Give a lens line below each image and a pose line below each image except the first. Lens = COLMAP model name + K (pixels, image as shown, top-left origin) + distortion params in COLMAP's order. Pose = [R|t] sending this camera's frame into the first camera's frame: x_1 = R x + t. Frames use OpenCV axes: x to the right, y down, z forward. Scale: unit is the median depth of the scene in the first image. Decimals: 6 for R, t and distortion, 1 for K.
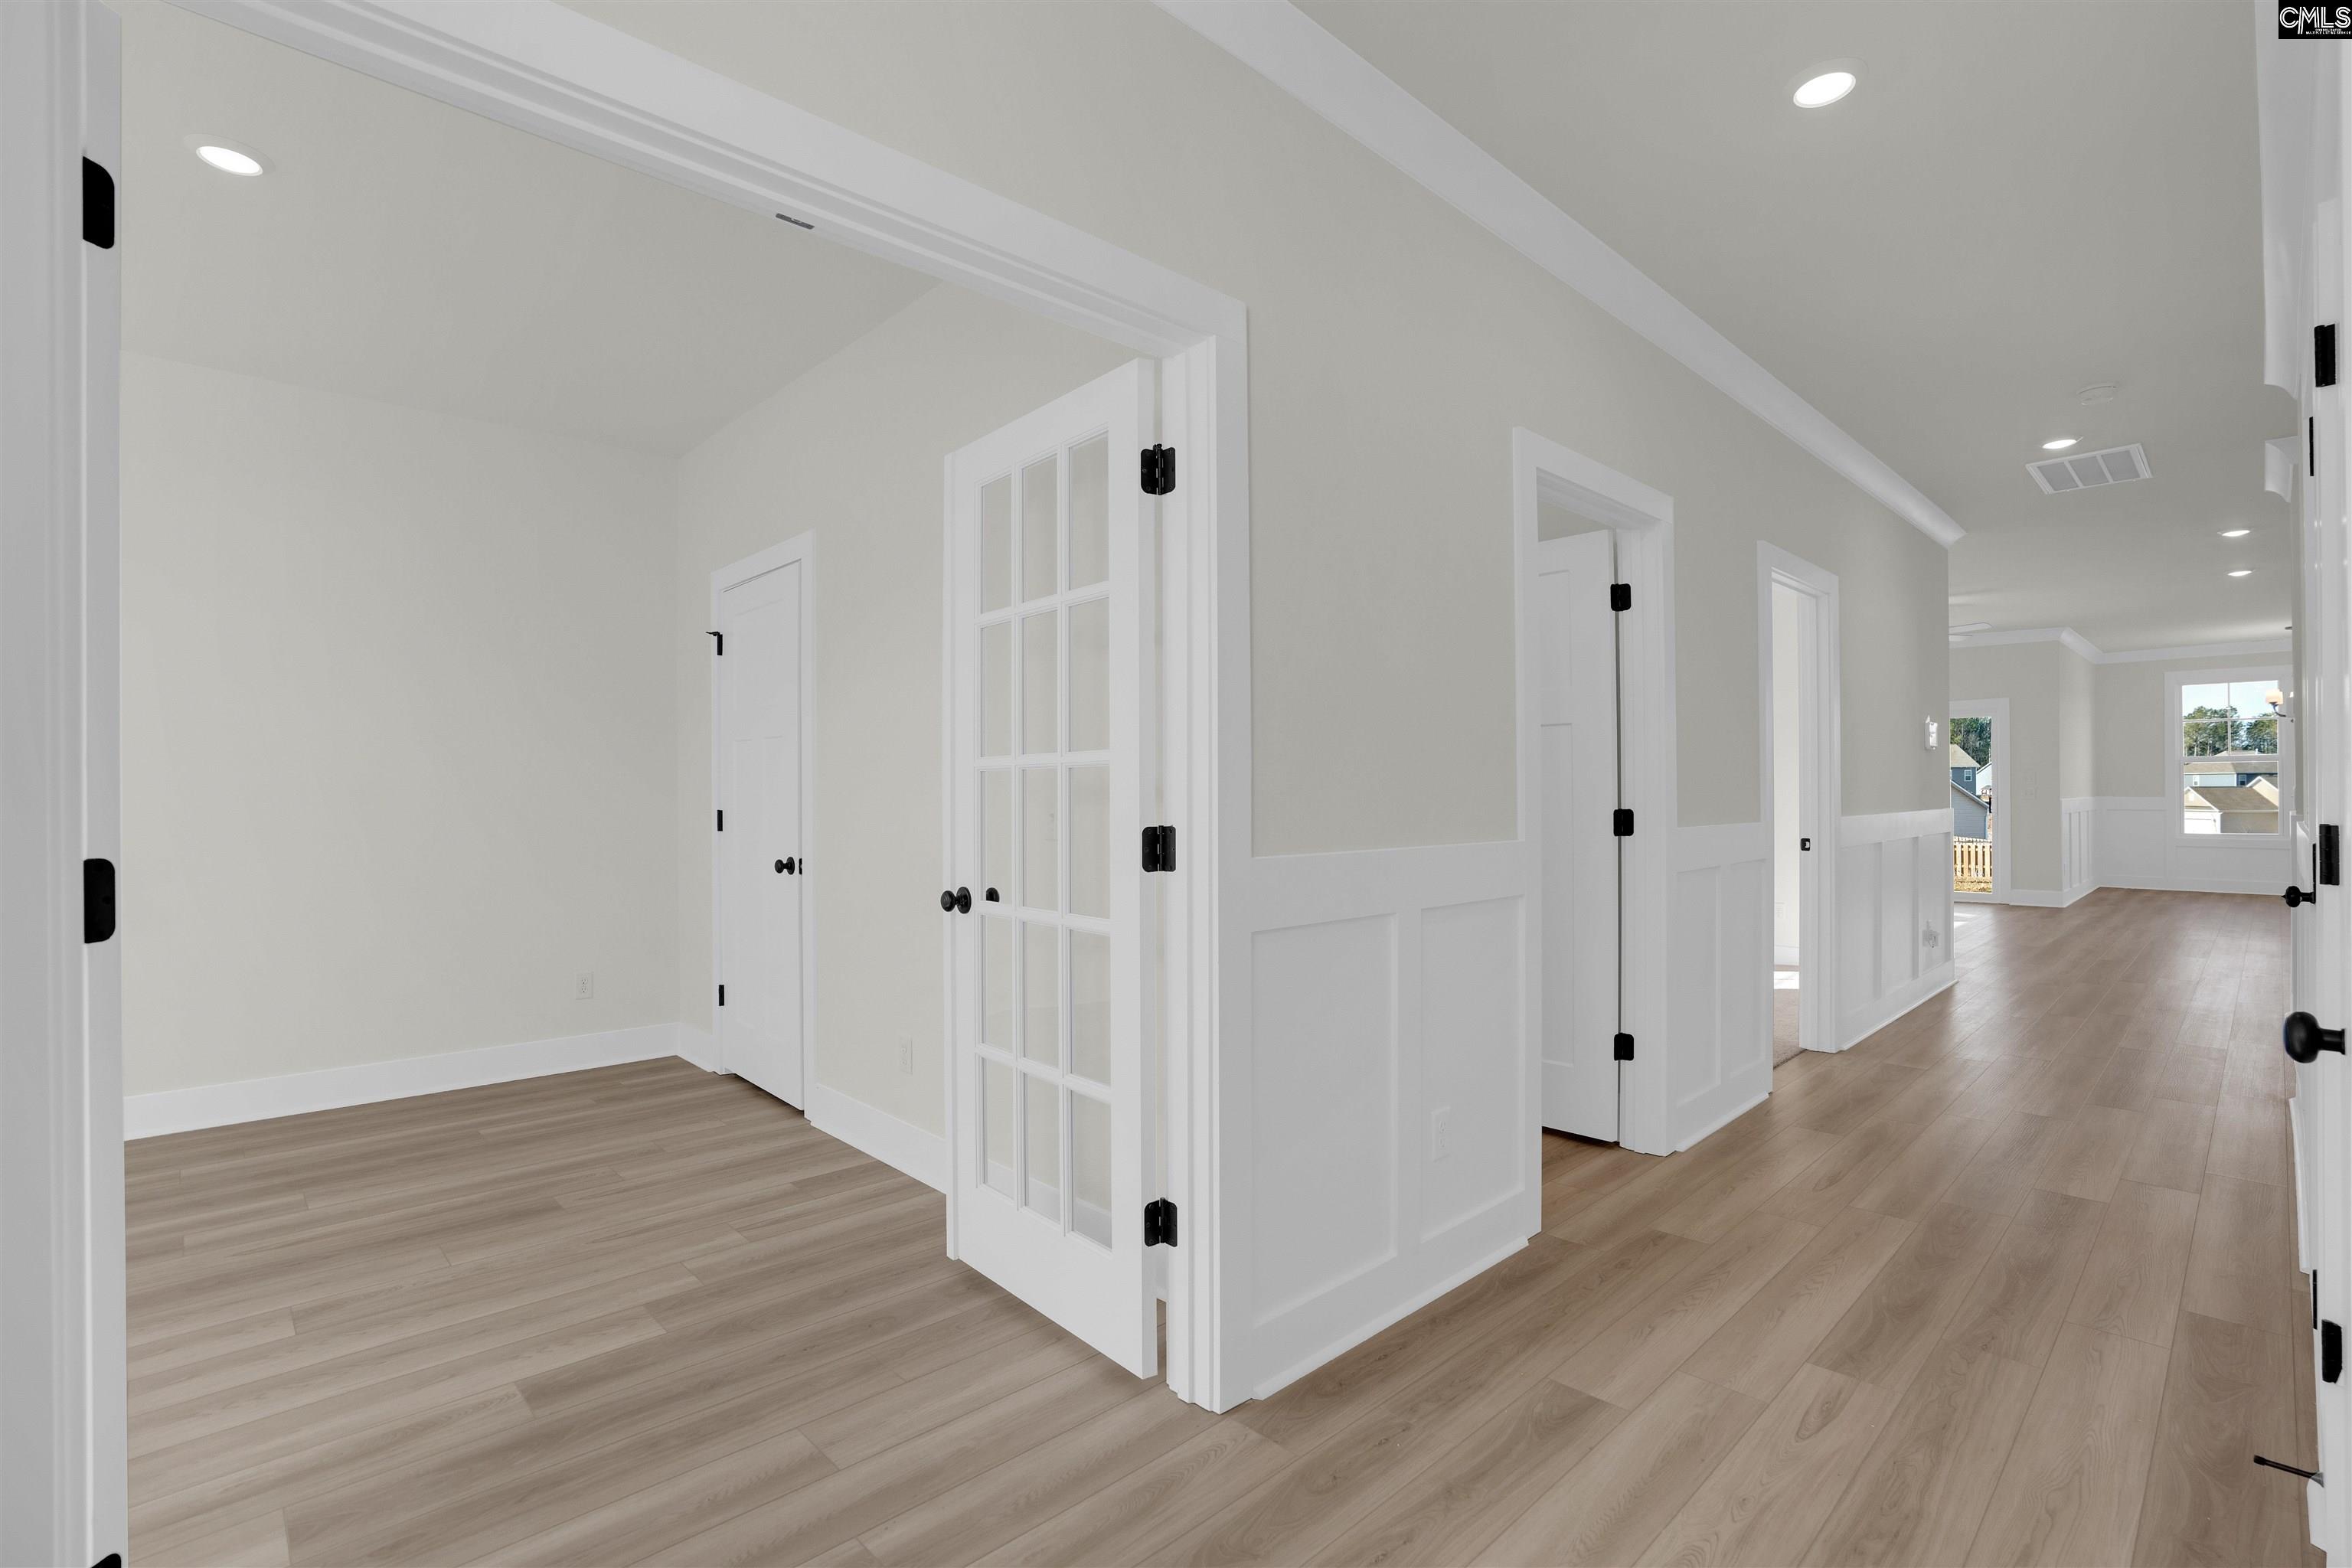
lens RADIAL K [[1148.0, 0, 1176.0], [0, 1148.0, 784.0], [0, 0, 1]] dist [-0.004141, 0.000178]
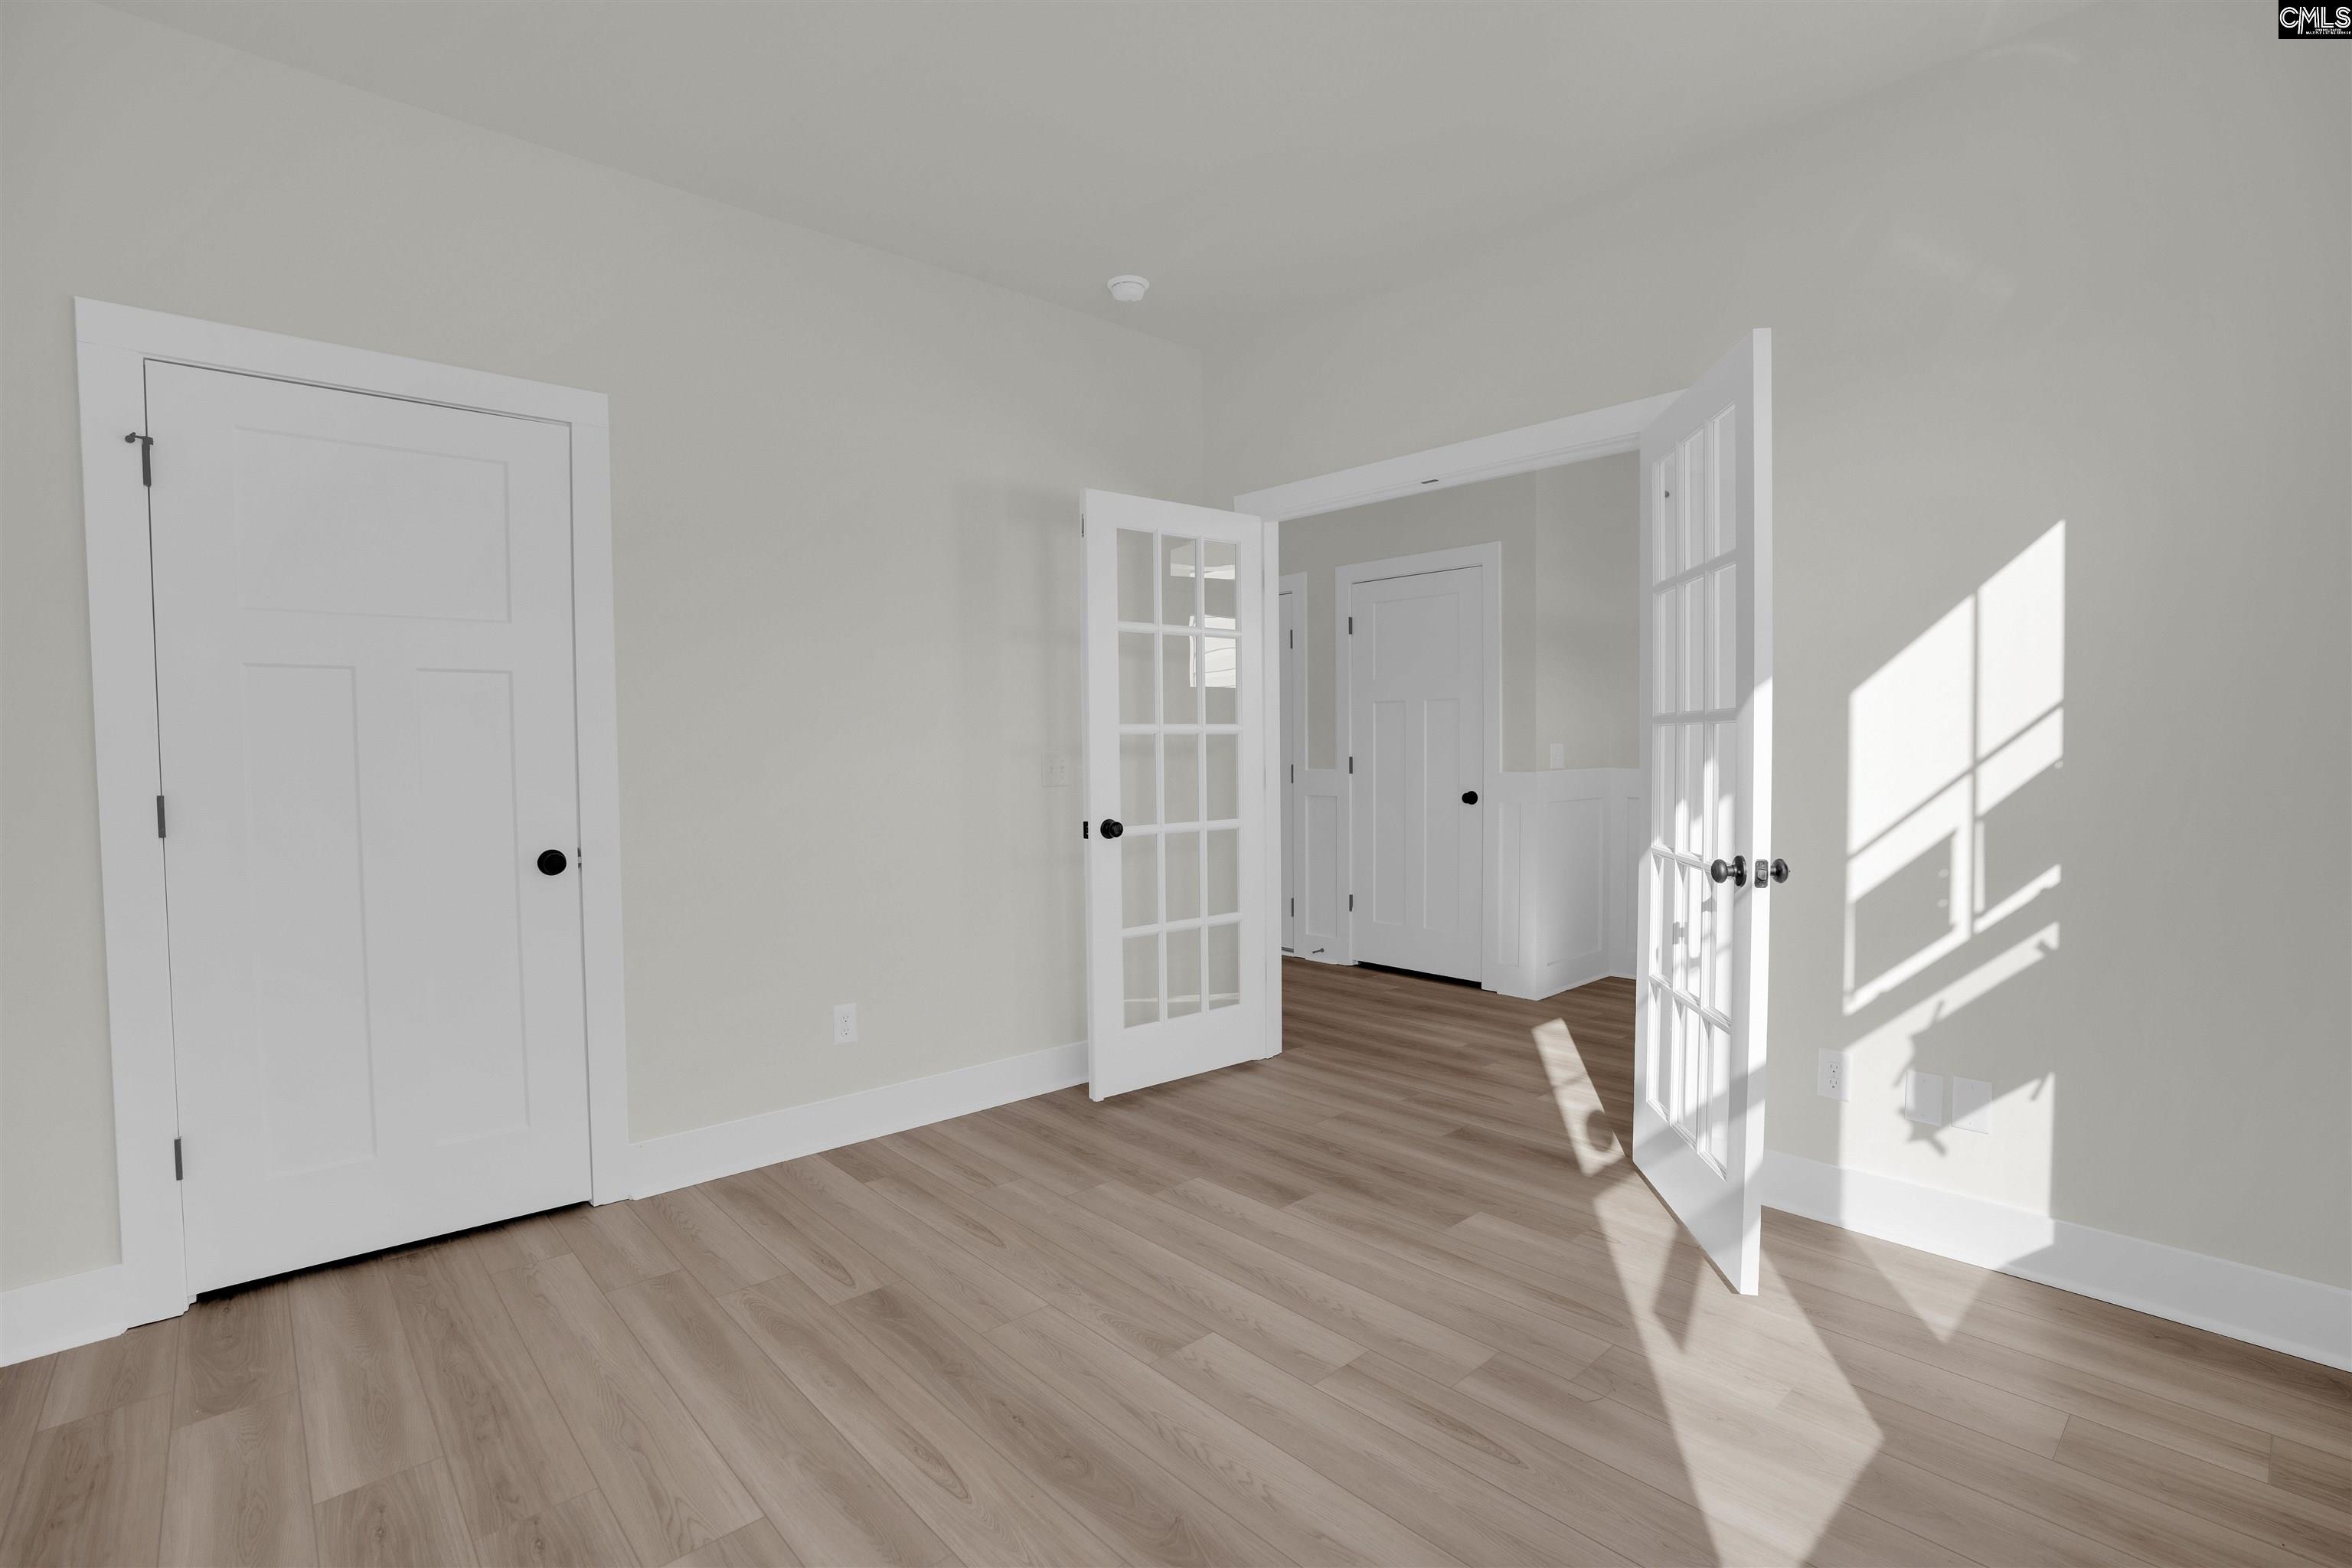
lens RADIAL K [[1148.0, 0, 1176.0], [0, 1148.0, 784.0], [0, 0, 1]] dist [-0.004141, 0.000178]
pose [[-0.049536, -0.014614, 0.998665, -1.378111], [0.010244, 0.999833, 0.015139, 0.025005], [-0.998720, 0.010980, -0.049378, 0.883537]]
